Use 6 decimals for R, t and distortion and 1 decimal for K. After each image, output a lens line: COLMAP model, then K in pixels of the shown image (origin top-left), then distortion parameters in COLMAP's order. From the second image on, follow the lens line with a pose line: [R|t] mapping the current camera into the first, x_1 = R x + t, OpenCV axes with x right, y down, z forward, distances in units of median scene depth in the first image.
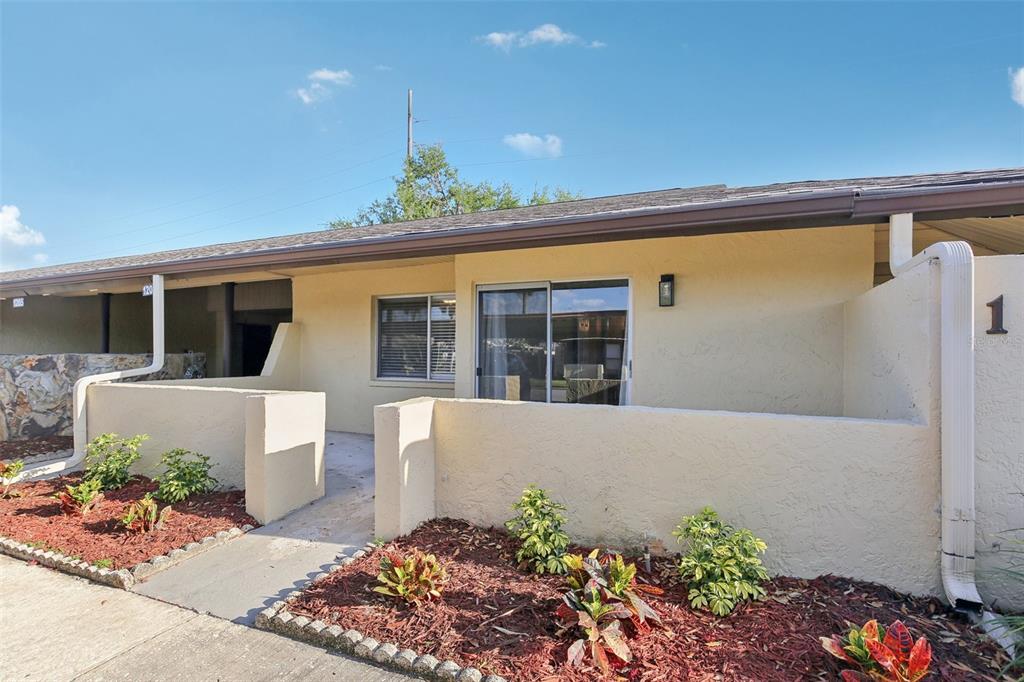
lens RADIAL K [[497.7, 0, 511.4], [0, 497.7, 357.6], [0, 0, 1]] dist [0.004703, 0.001210]
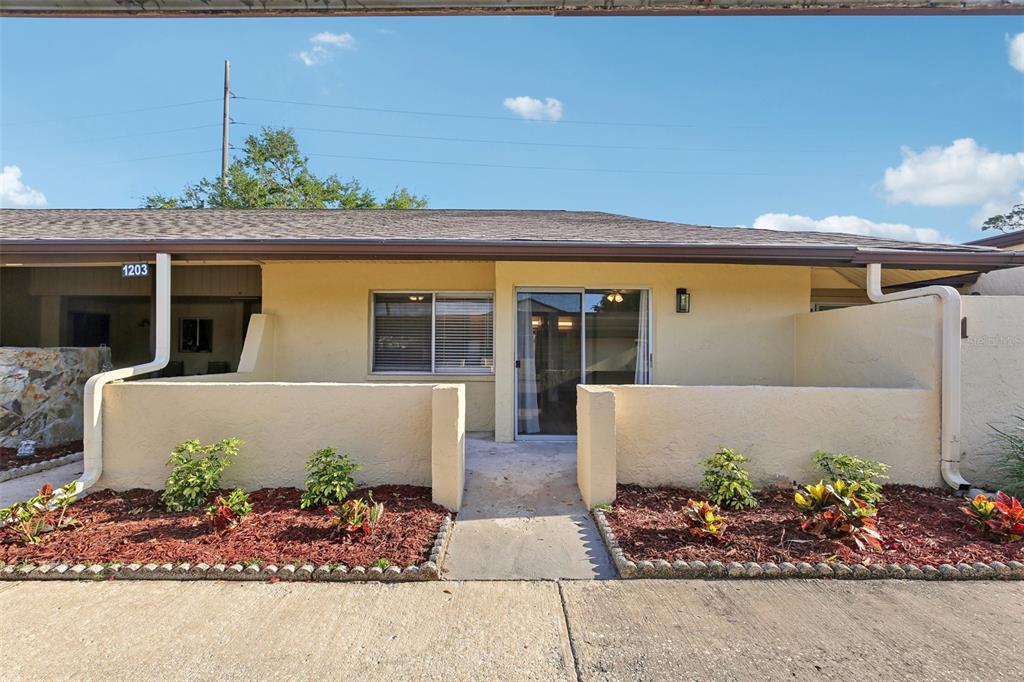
lens RADIAL K [[473.0, 0, 506.0], [0, 473.0, 346.6], [0, 0, 1]] dist [-0.004525, 0.000917]
pose [[0.918349, 0.004134, 0.395750, -0.539818], [0.001125, 0.999914, -0.013056, 0.002366], [-0.395770, 0.012436, 0.918265, 0.033996]]
